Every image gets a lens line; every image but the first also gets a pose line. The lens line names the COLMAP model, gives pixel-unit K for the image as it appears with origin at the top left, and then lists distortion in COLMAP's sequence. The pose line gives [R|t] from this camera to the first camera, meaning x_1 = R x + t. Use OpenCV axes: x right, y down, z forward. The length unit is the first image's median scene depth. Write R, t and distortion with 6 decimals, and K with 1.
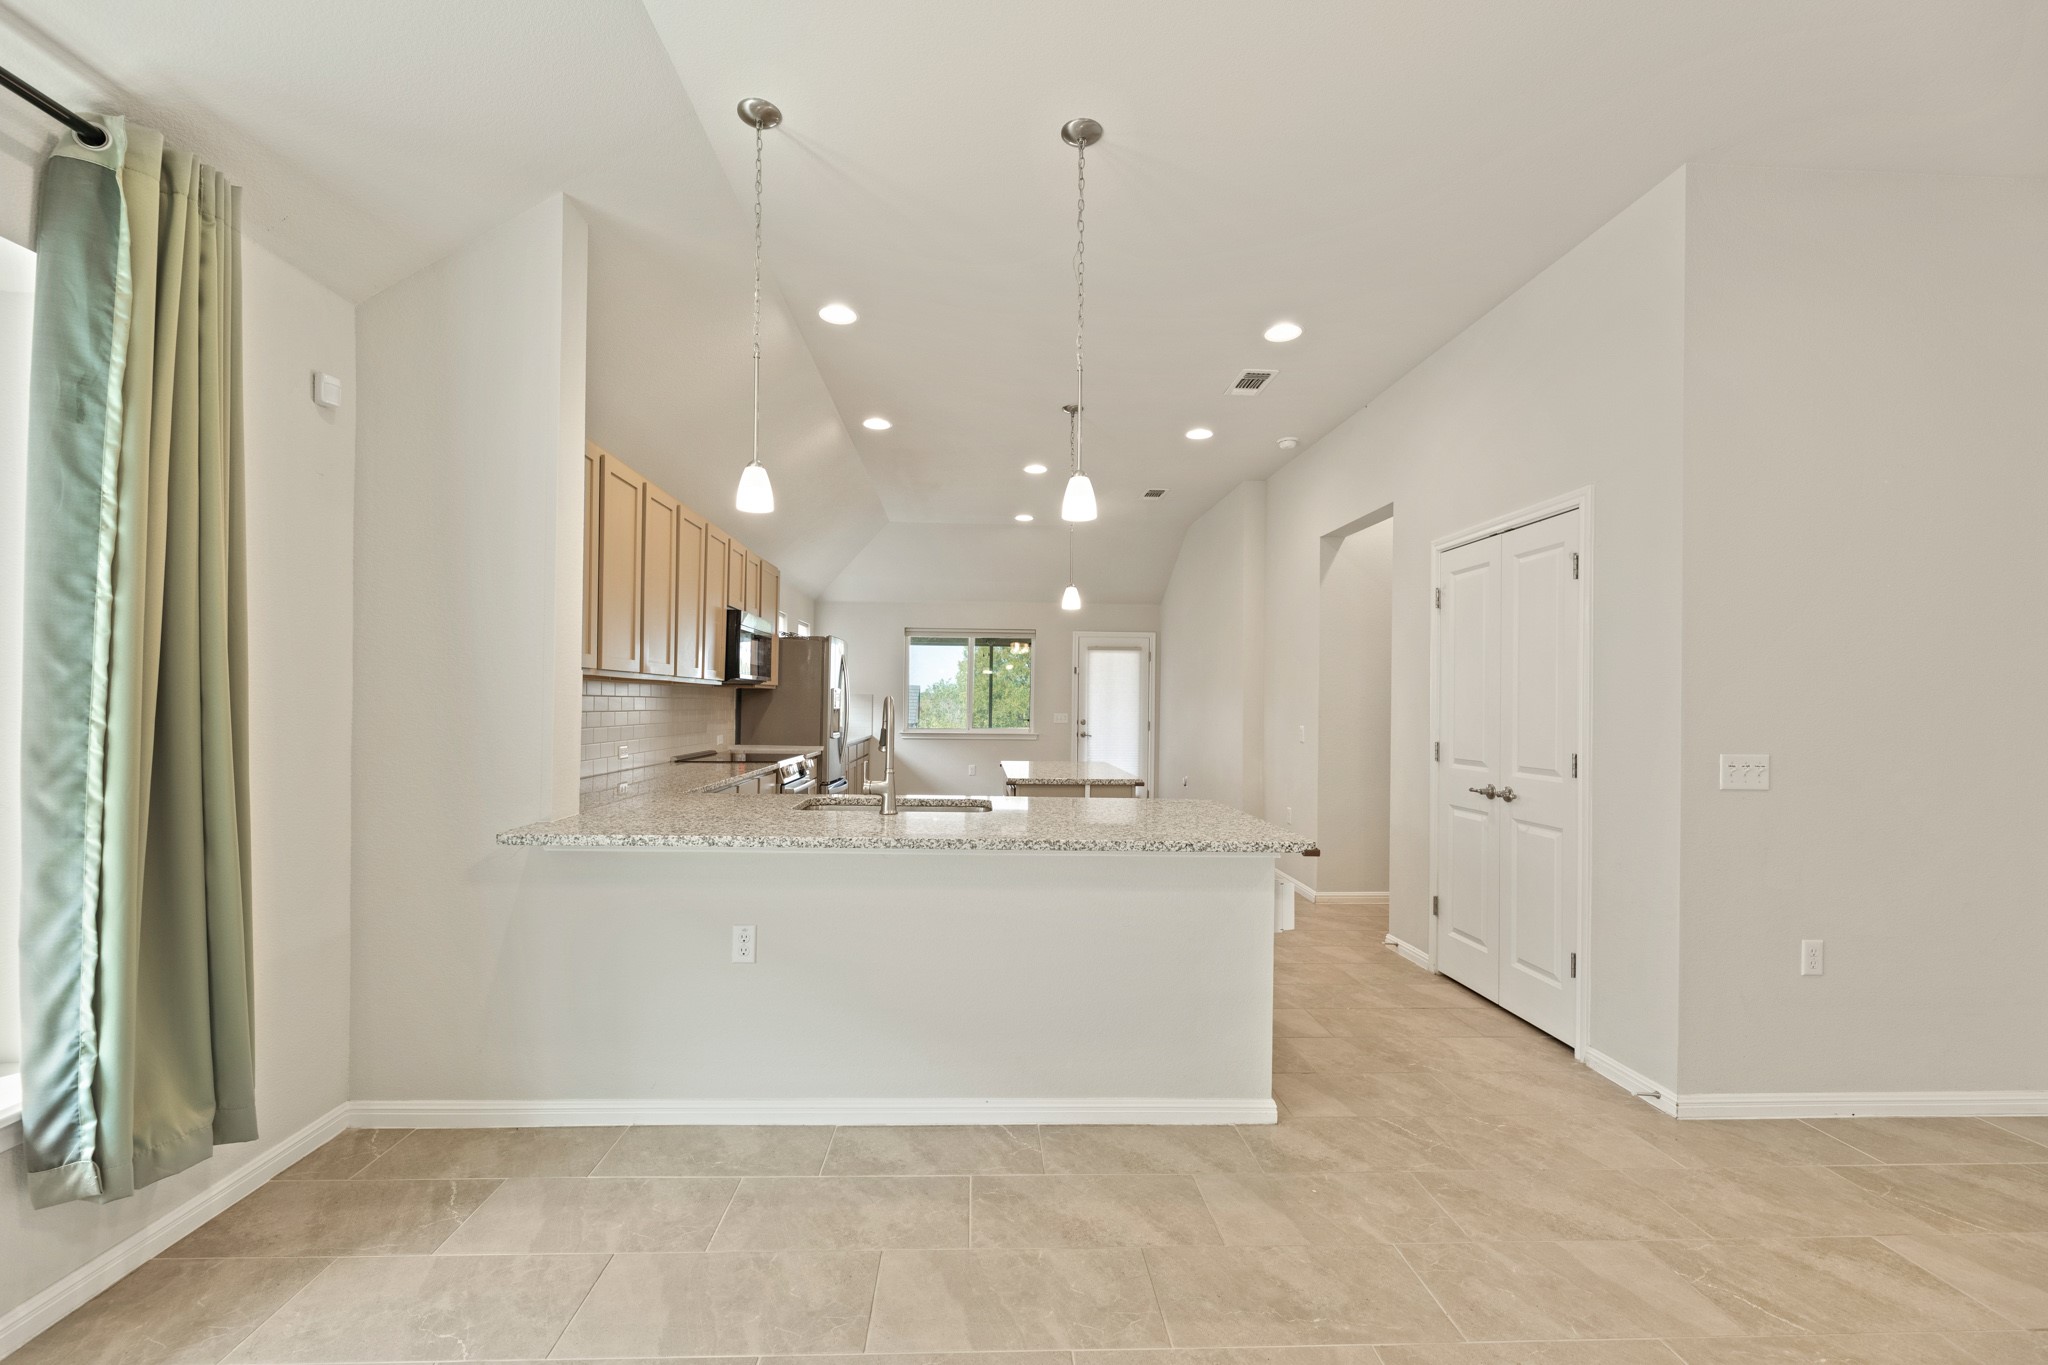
lens RADIAL K [[830.3, 0, 1017.6], [0, 830.3, 693.8], [0, 0, 1]] dist [0.000003, -0.000013]
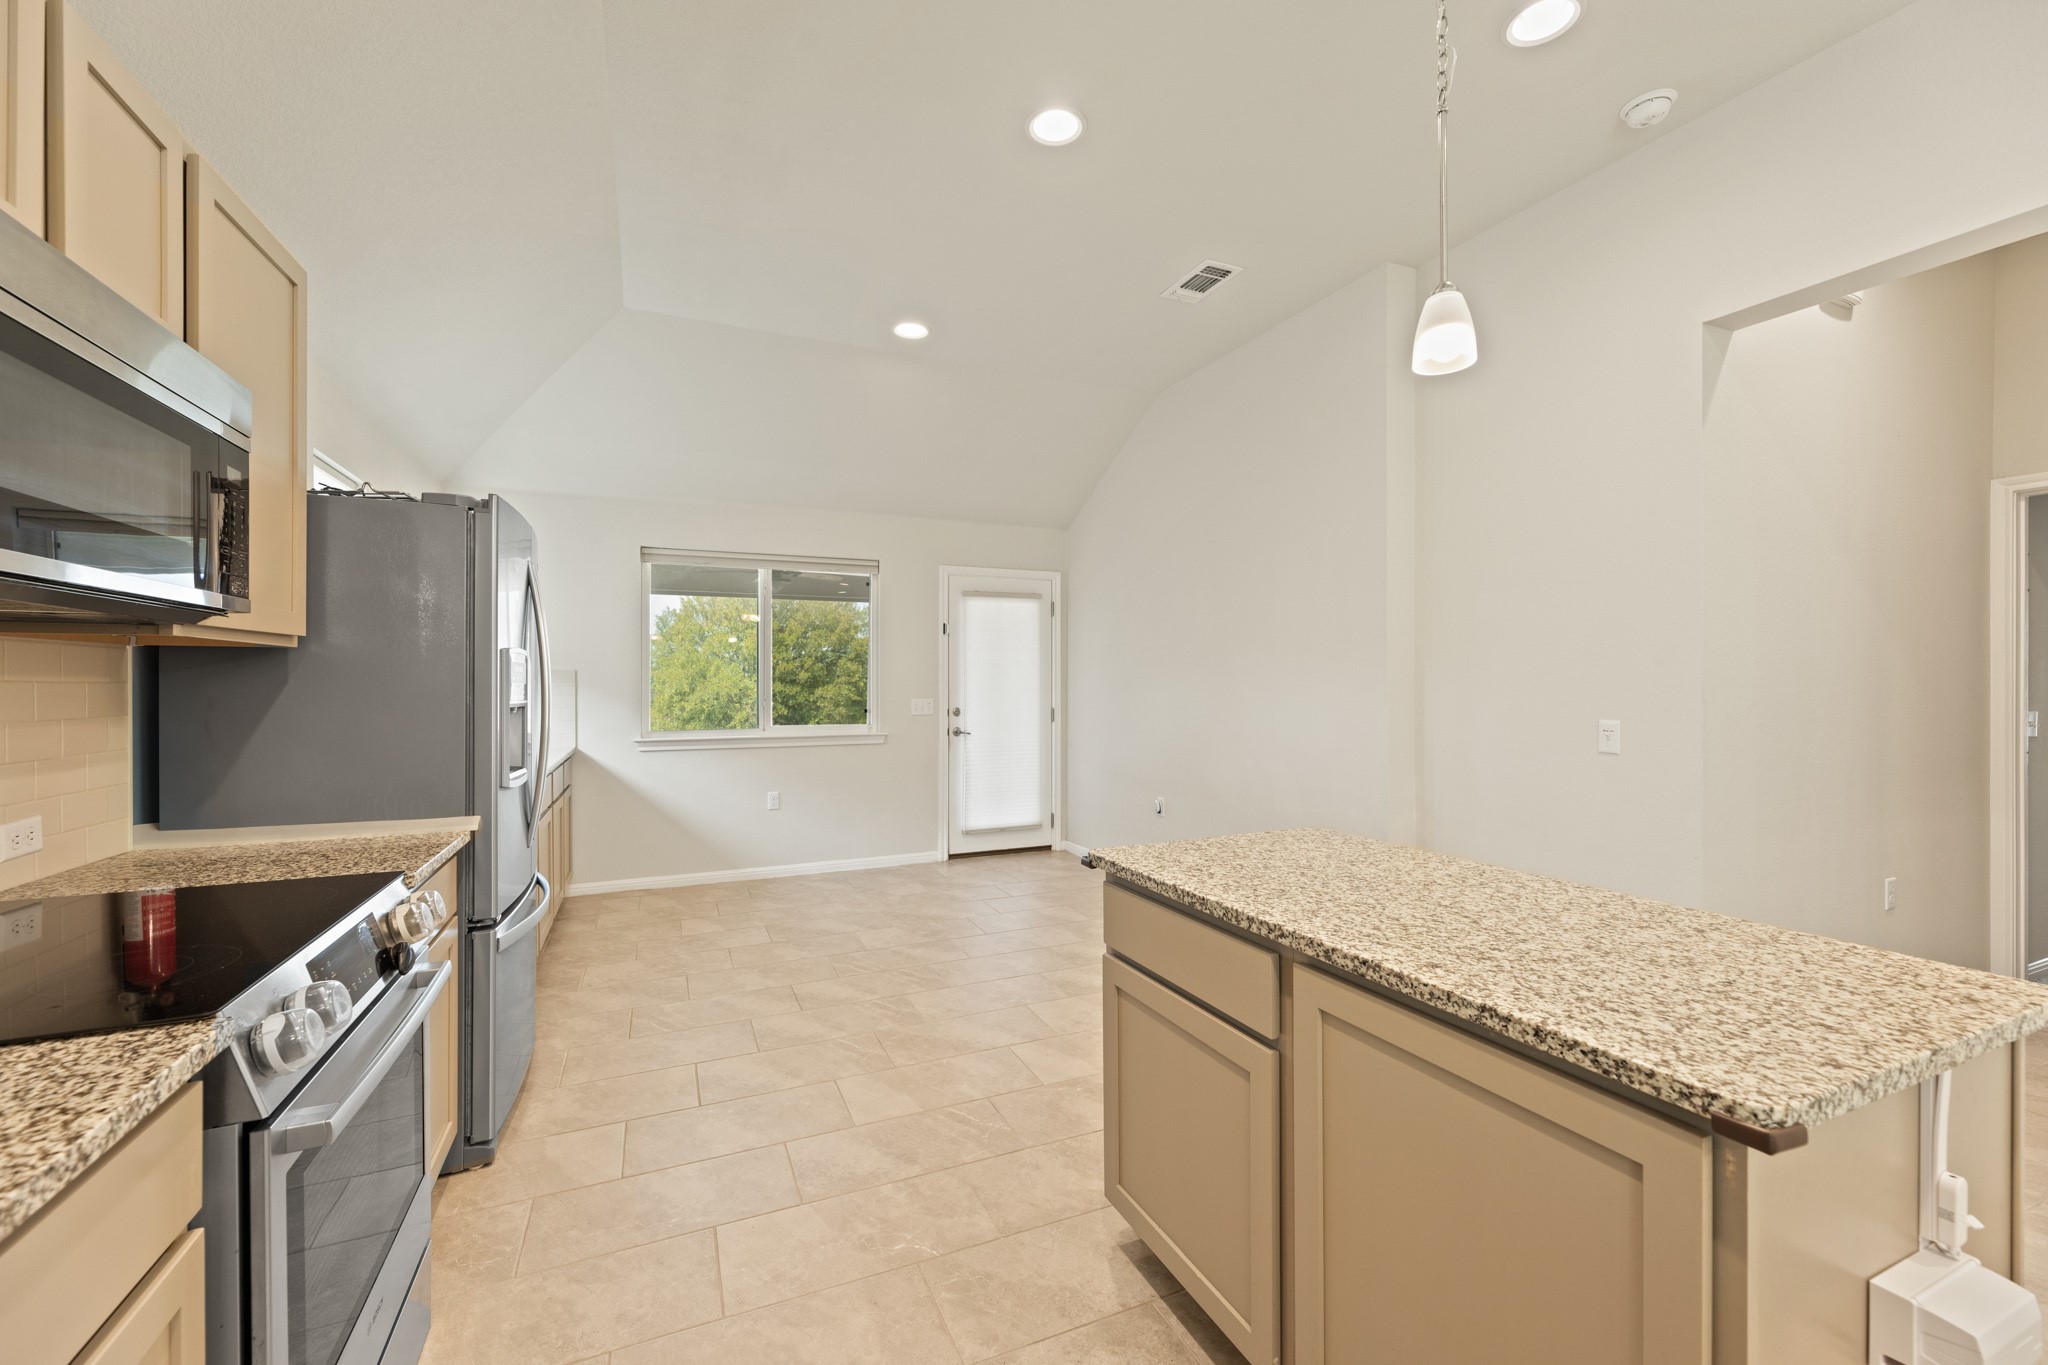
lens RADIAL K [[823.8, 0, 1024.0], [0, 823.8, 682.5], [0, 0, 1]] dist [-0.001277, -0.000080]
pose [[0.931304, -0.014262, 0.363964, -0.366221], [0.009664, 0.999849, 0.014453, 0.013722], [-0.364115, -0.009943, 0.931301, 1.498533]]
